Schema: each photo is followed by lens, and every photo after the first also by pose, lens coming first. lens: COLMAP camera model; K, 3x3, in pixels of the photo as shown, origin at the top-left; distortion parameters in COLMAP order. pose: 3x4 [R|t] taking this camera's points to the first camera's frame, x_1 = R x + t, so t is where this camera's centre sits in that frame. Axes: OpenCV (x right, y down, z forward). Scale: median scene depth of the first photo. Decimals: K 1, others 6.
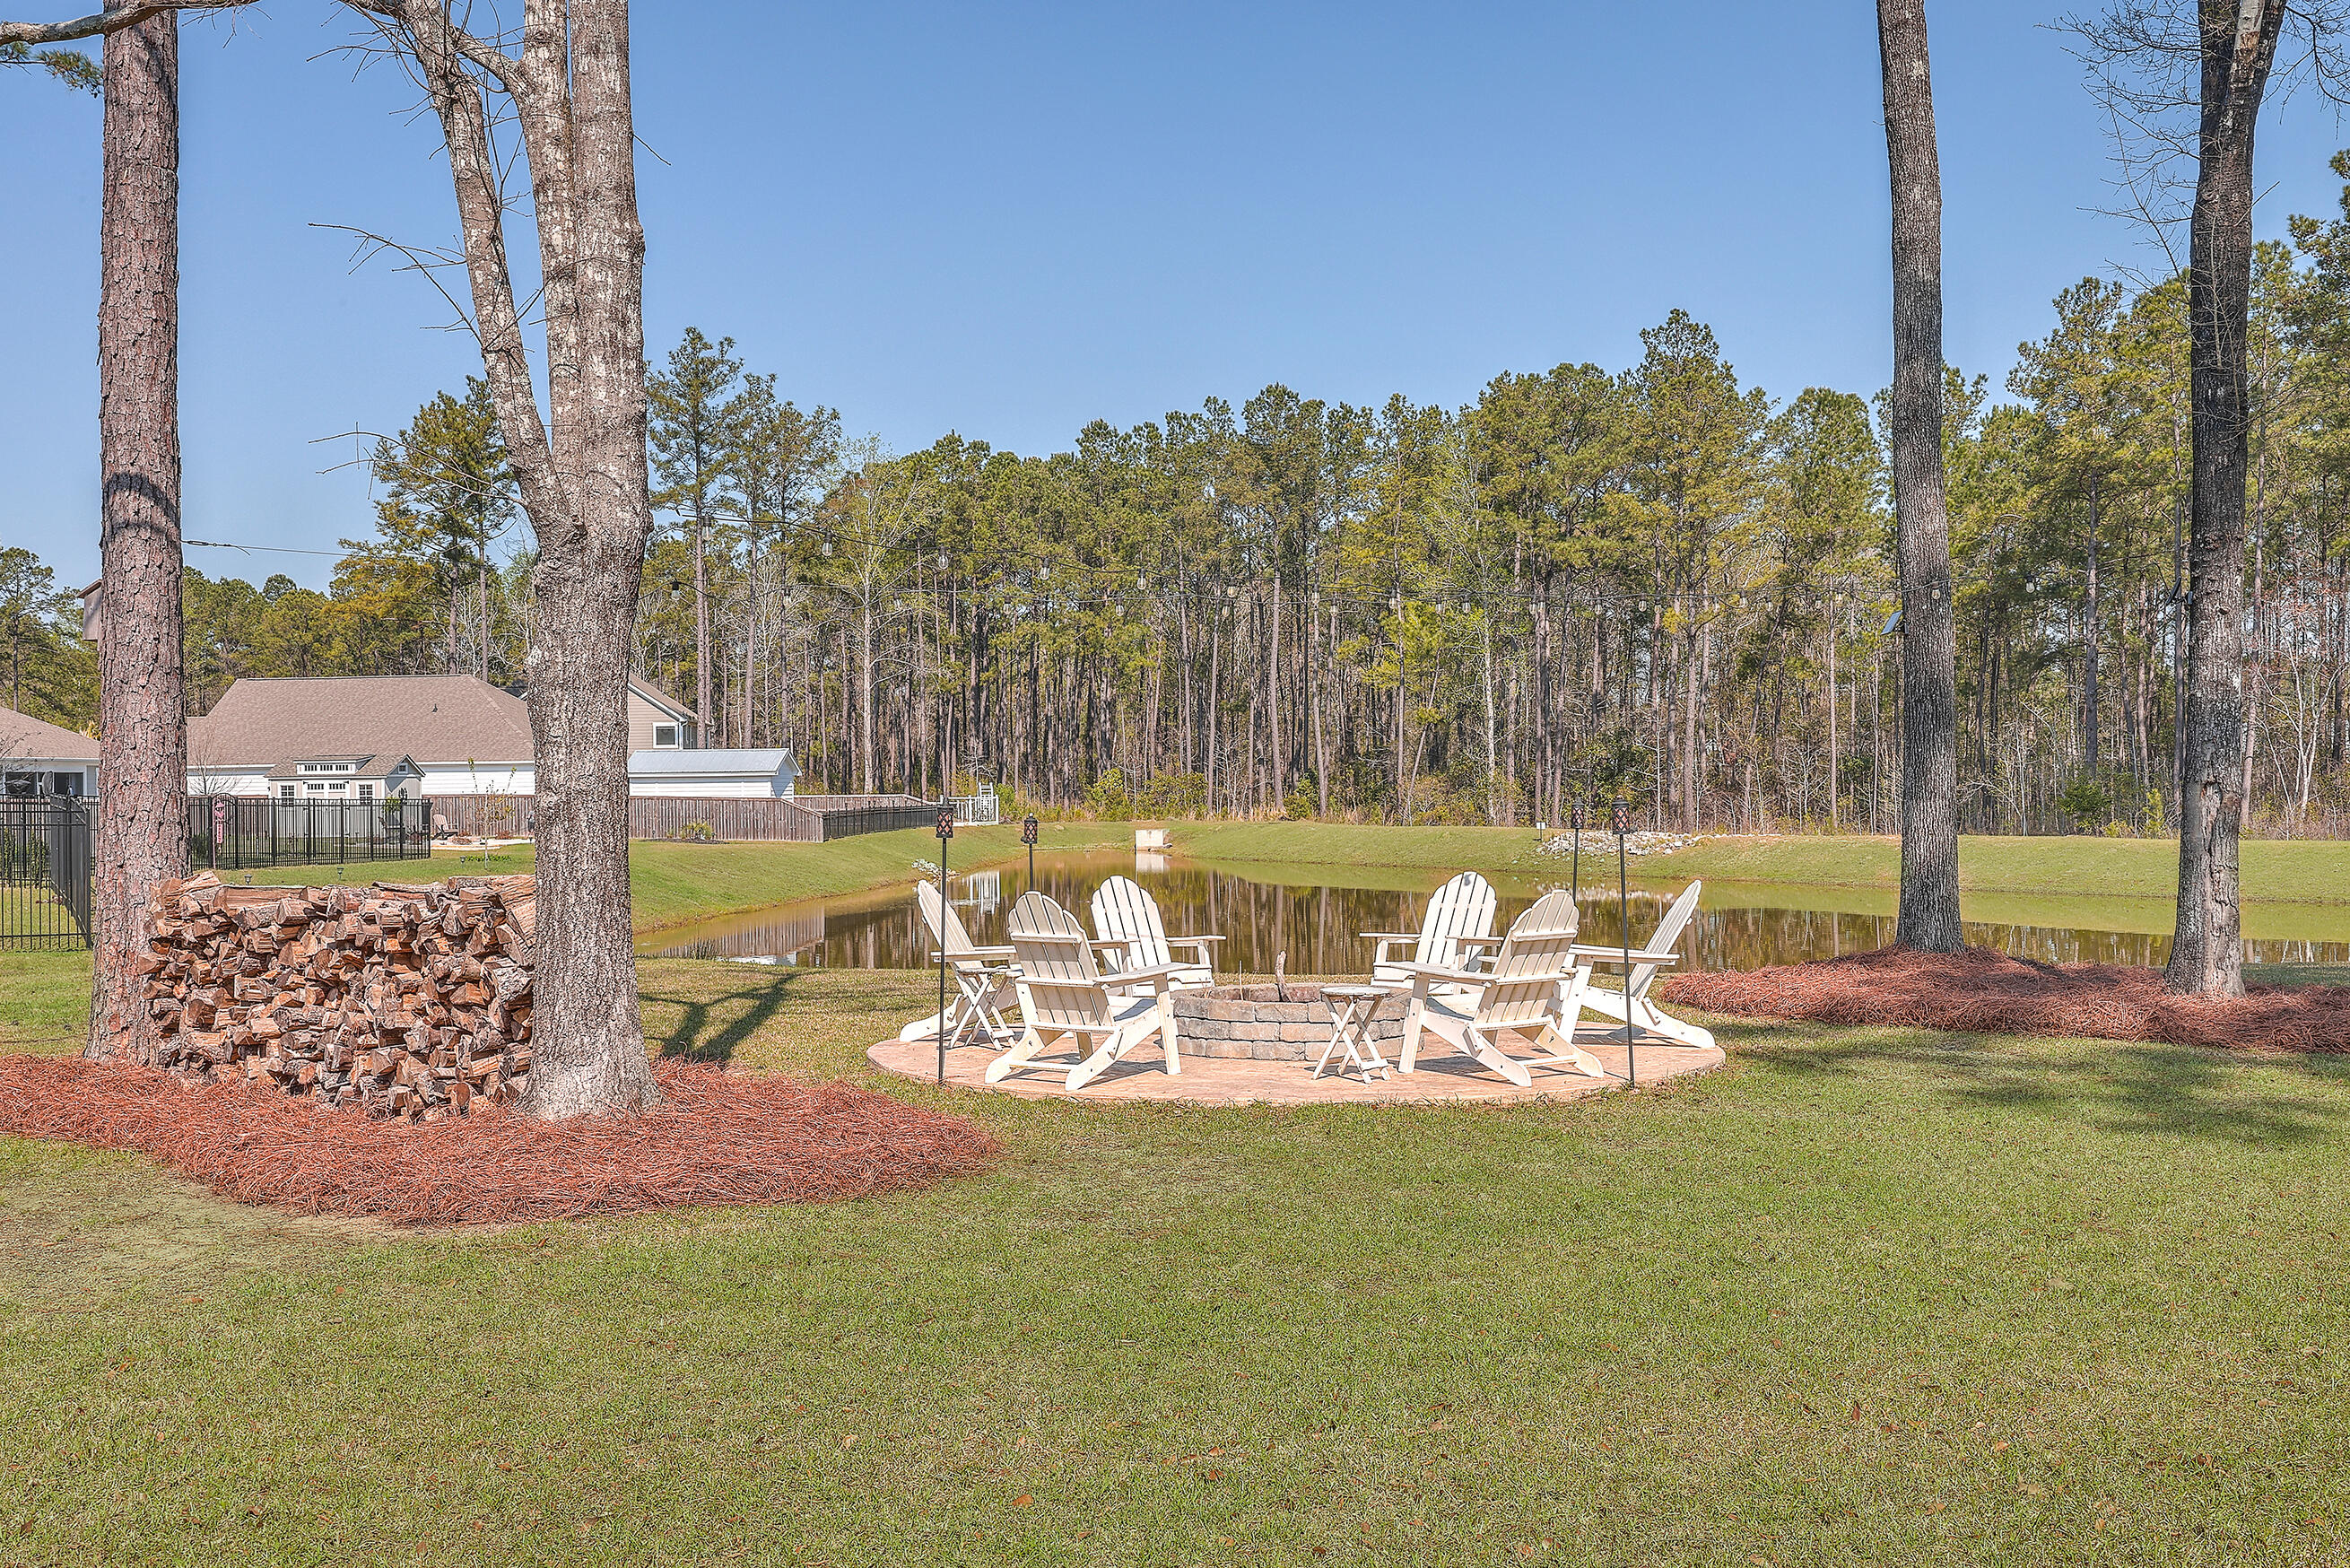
lens RADIAL K [[2236.3, 0, 1167.8], [0, 2236.3, 784.9], [0, 0, 1]] dist [0.007871, 0.000000]
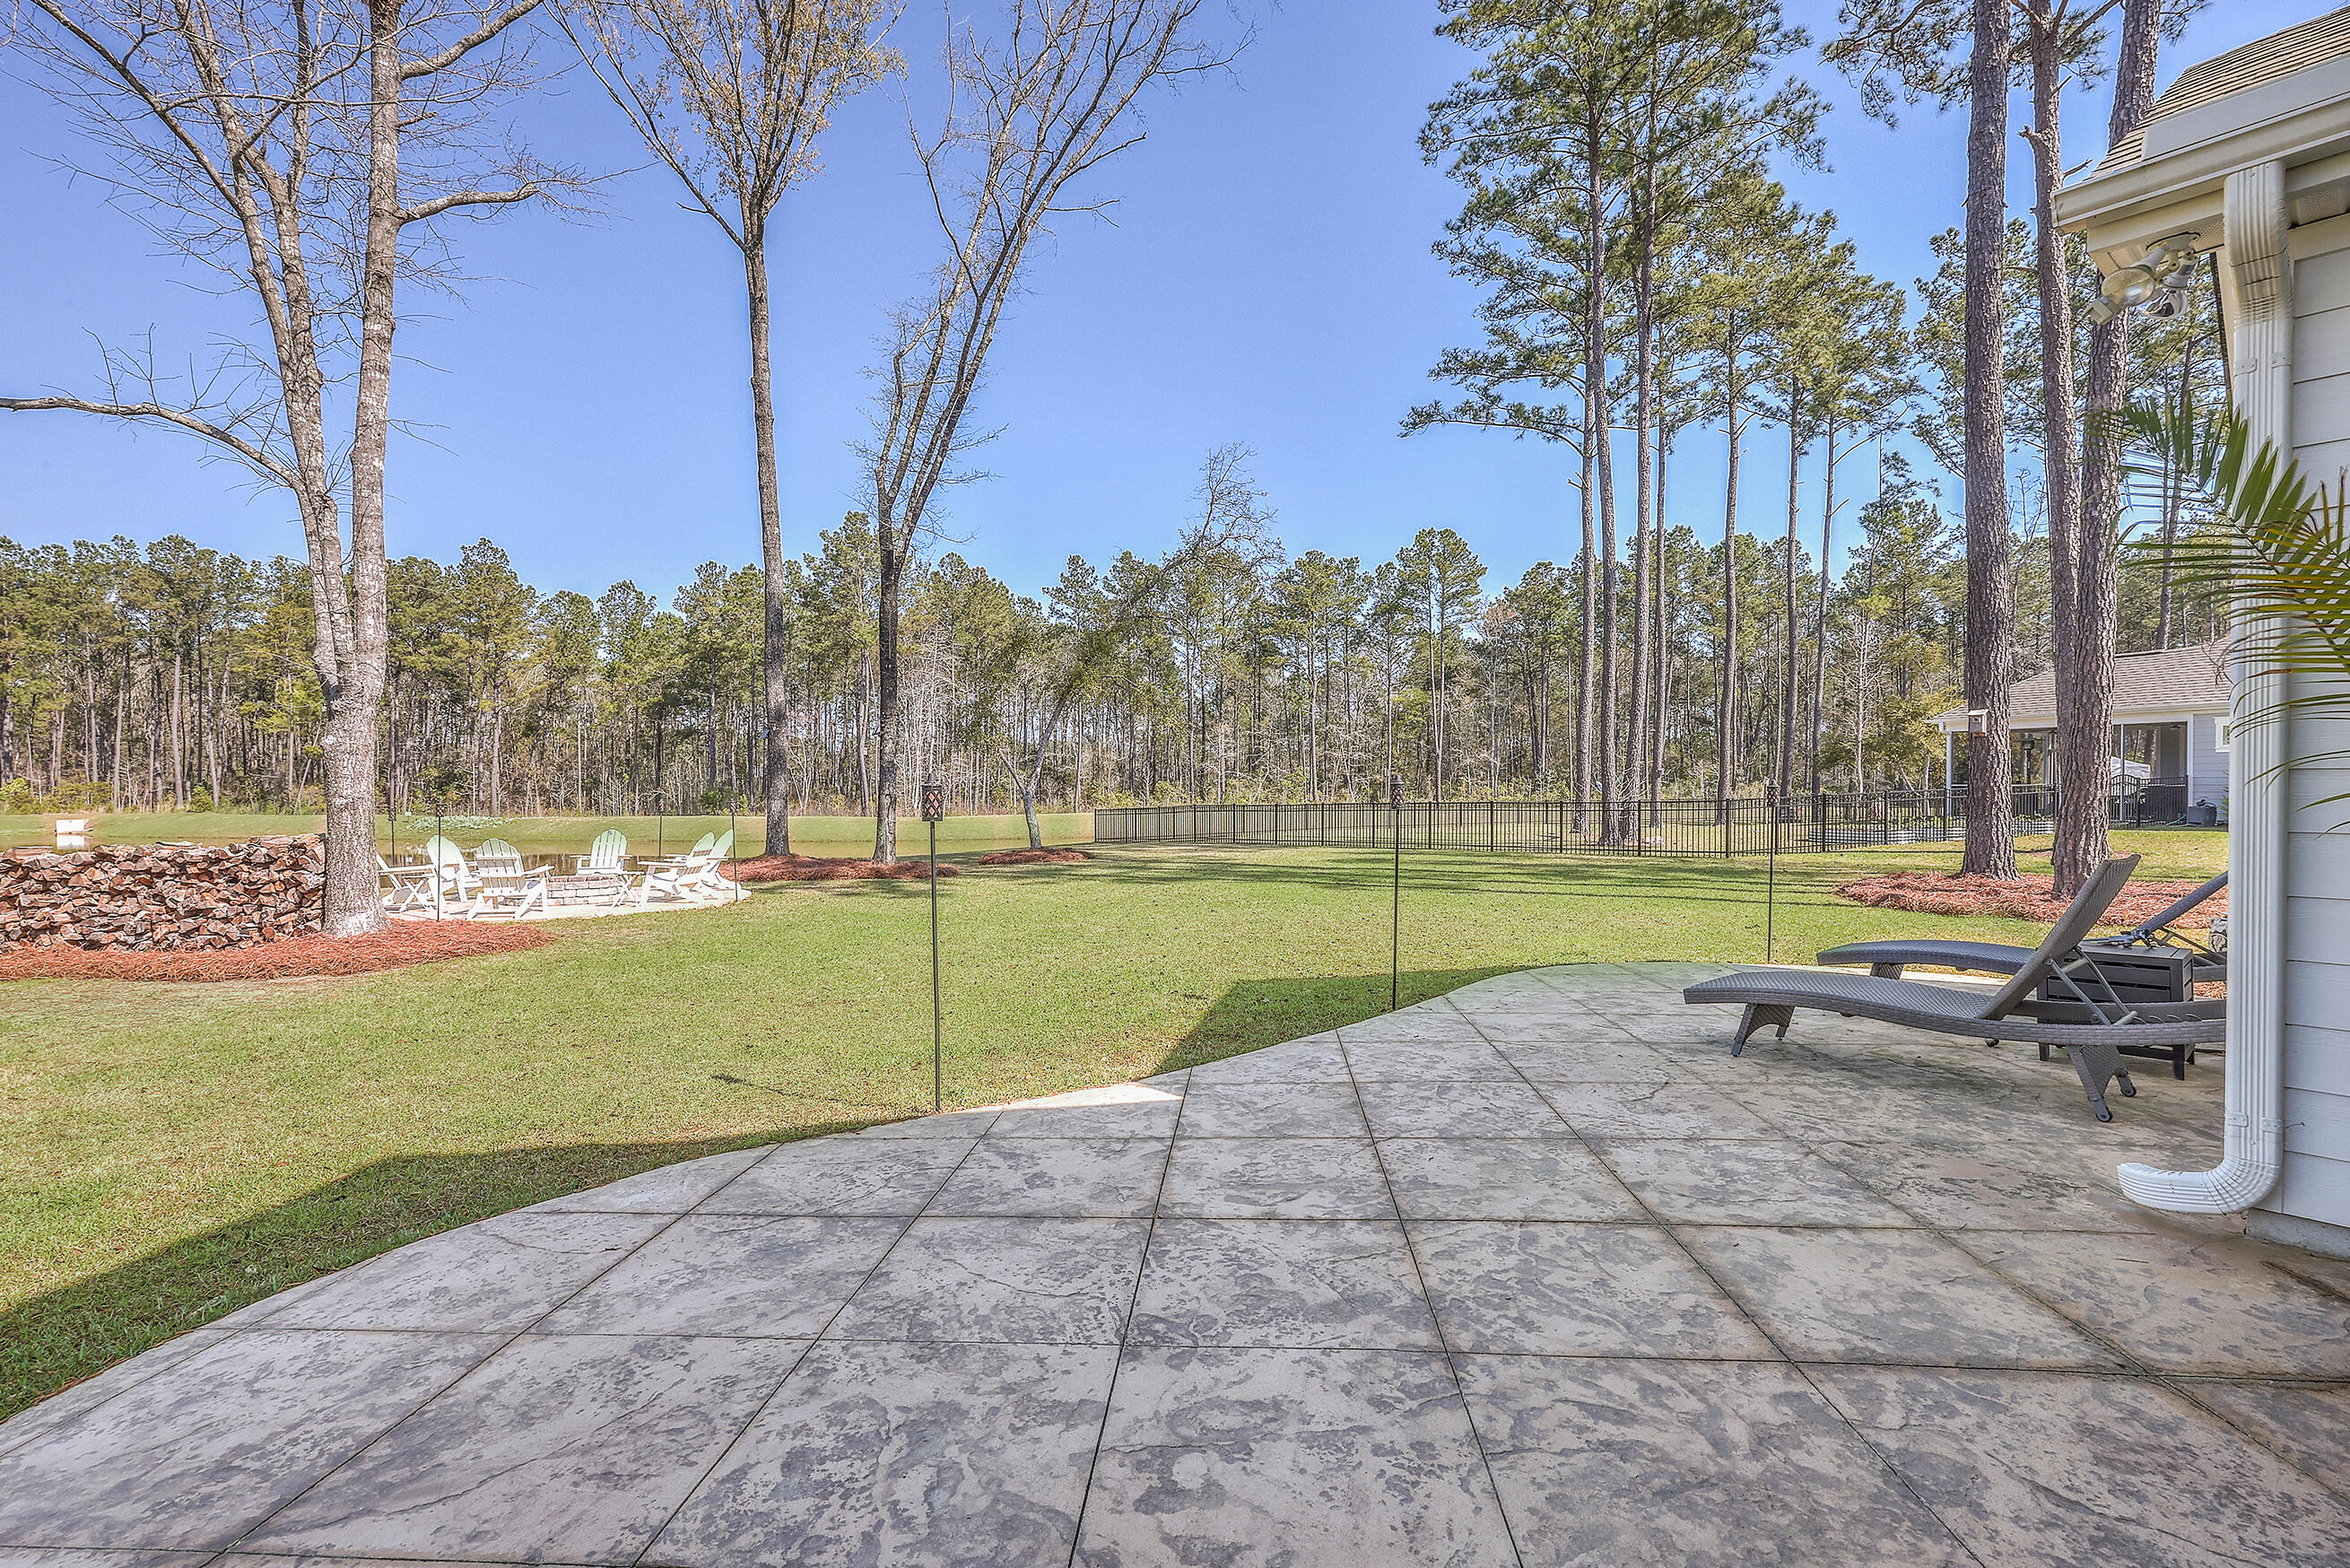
lens RADIAL K [[1064.4, 0, 1185.3], [0, 1064.4, 798.5], [0, 0, 1]] dist [-0.001451, -0.000268]
pose [[0.667415, -0.000960, 0.744686, -0.045326], [-0.003811, 0.999982, 0.004706, -0.000431], [-0.744676, -0.005979, 0.667399, -0.035675]]
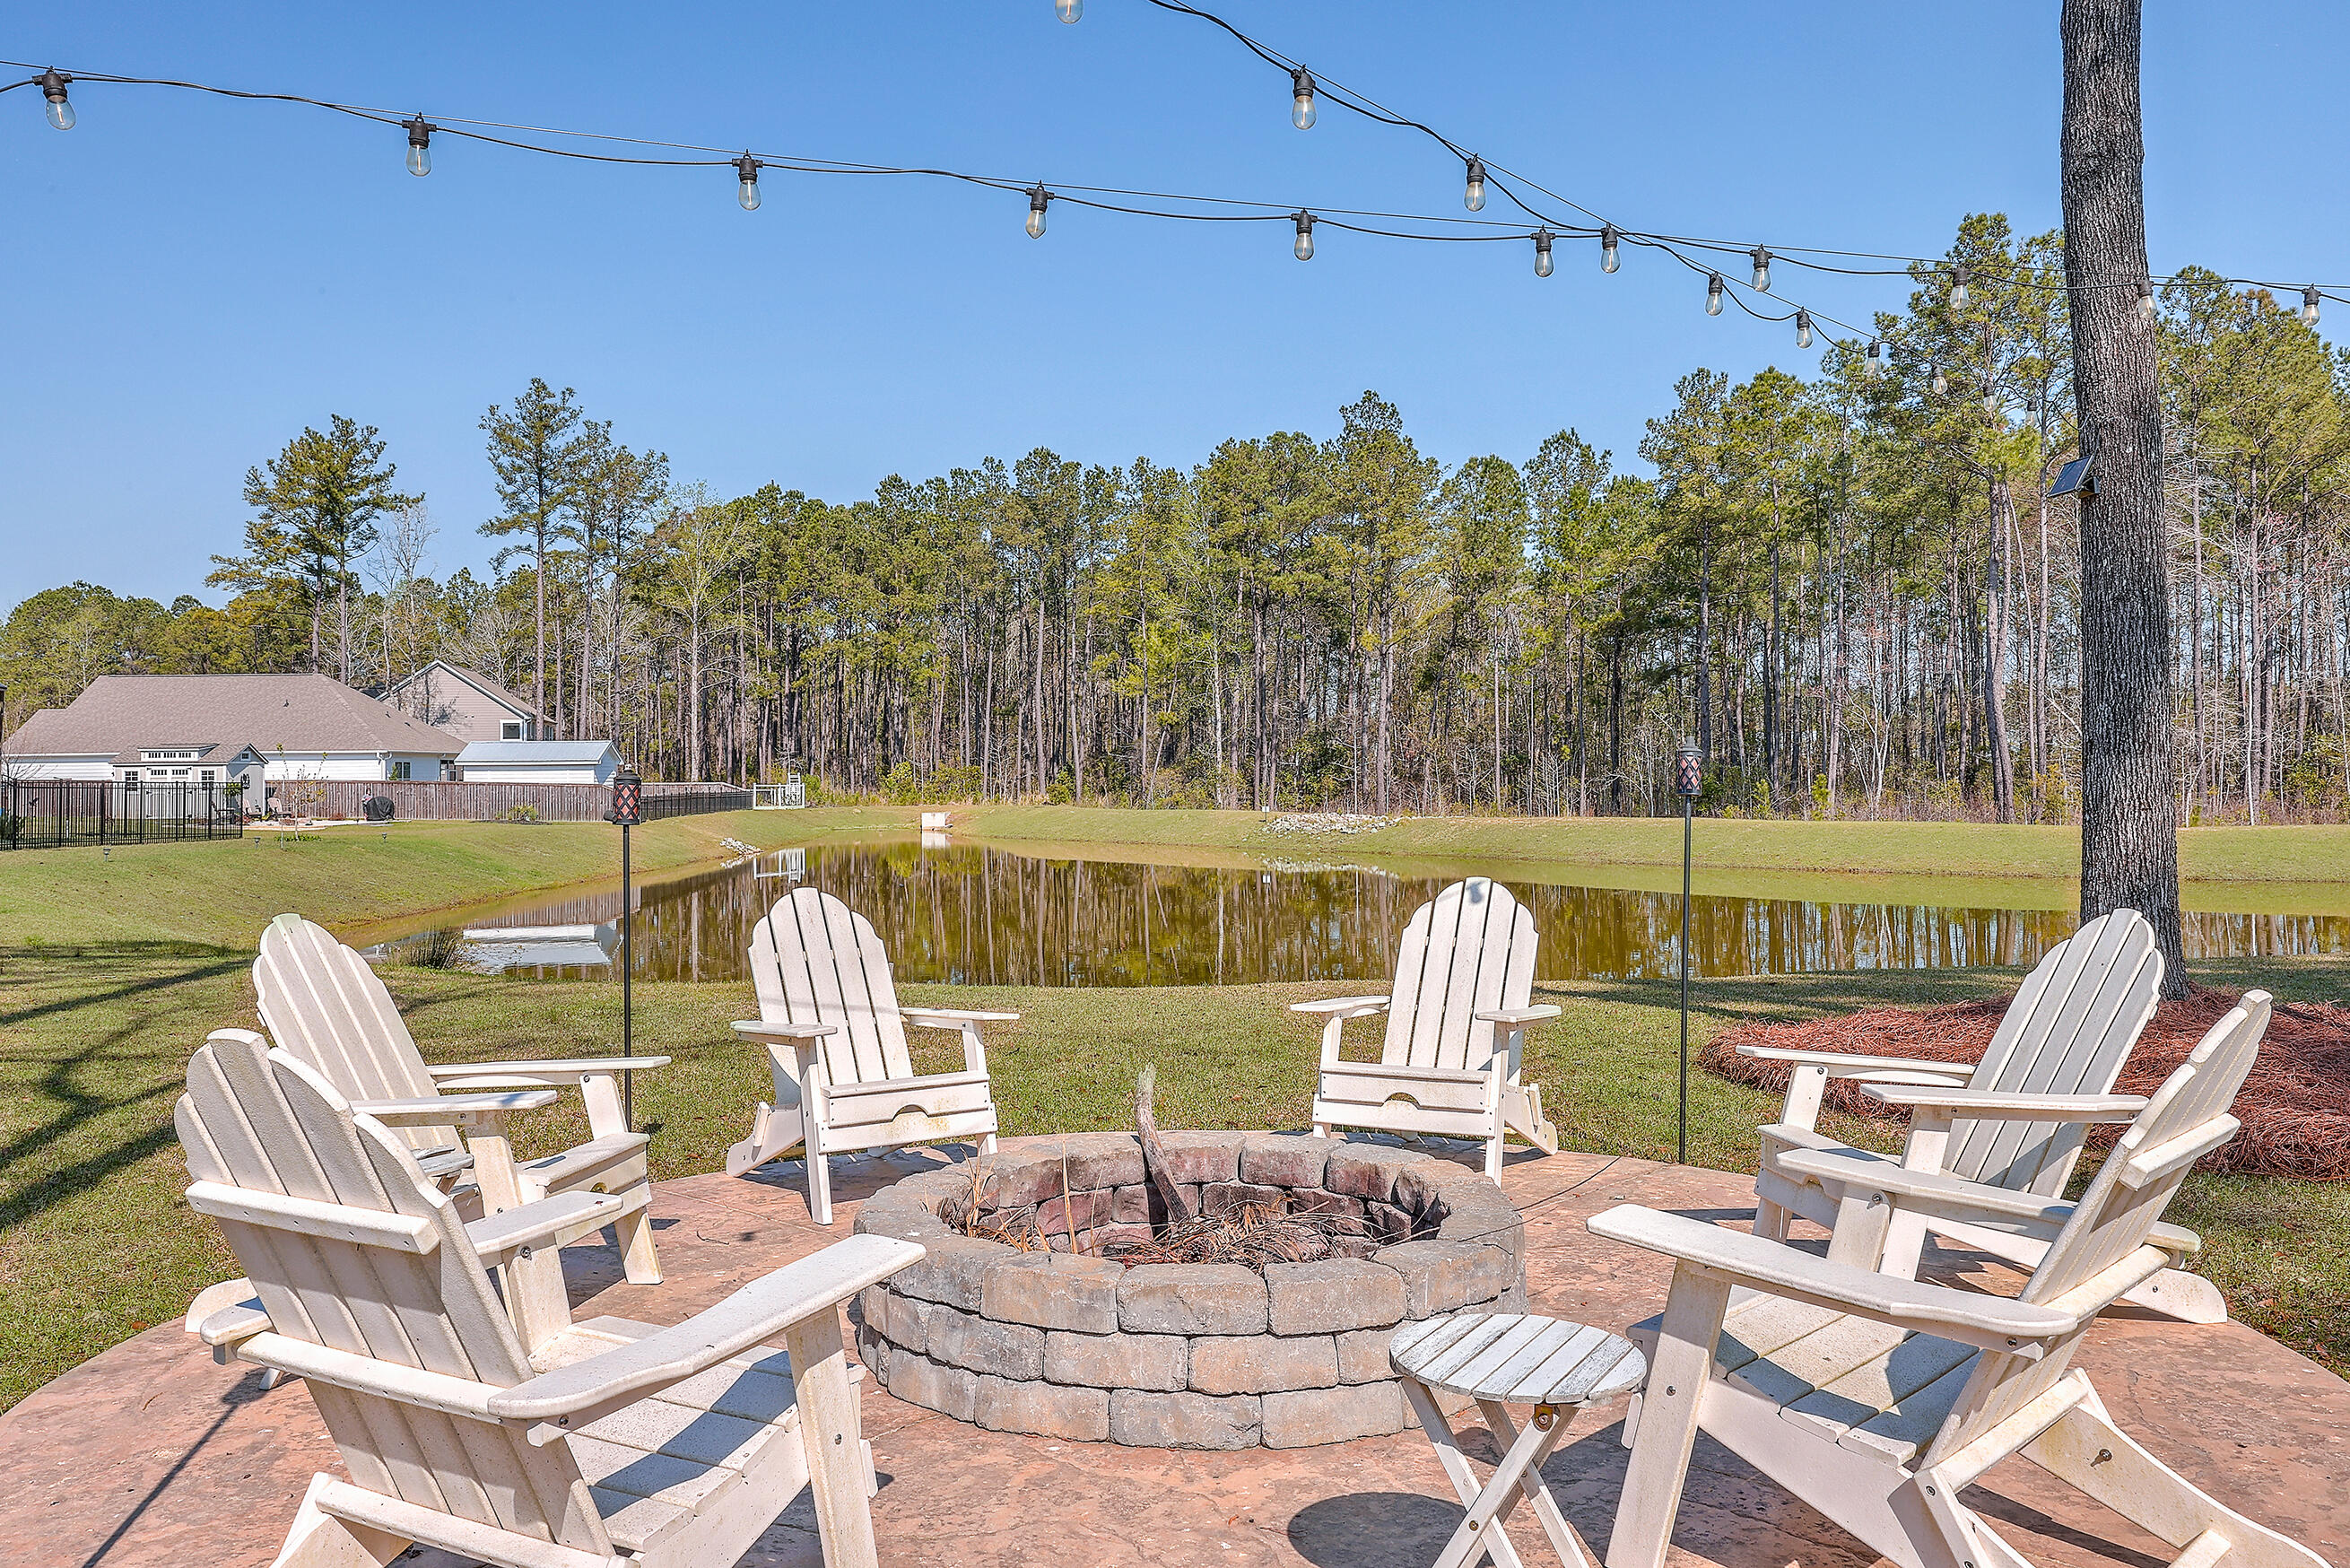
lens RADIAL K [[1711.6, 0, 1210.1], [0, 1711.6, 731.6], [0, 0, 1]] dist [0.000434, -0.005160]
pose [[0.988810, 0.007794, 0.148979, 0.001505], [-0.003643, 0.999598, -0.028114, 0.002261], [-0.149138, 0.027257, 0.988441, 0.087113]]
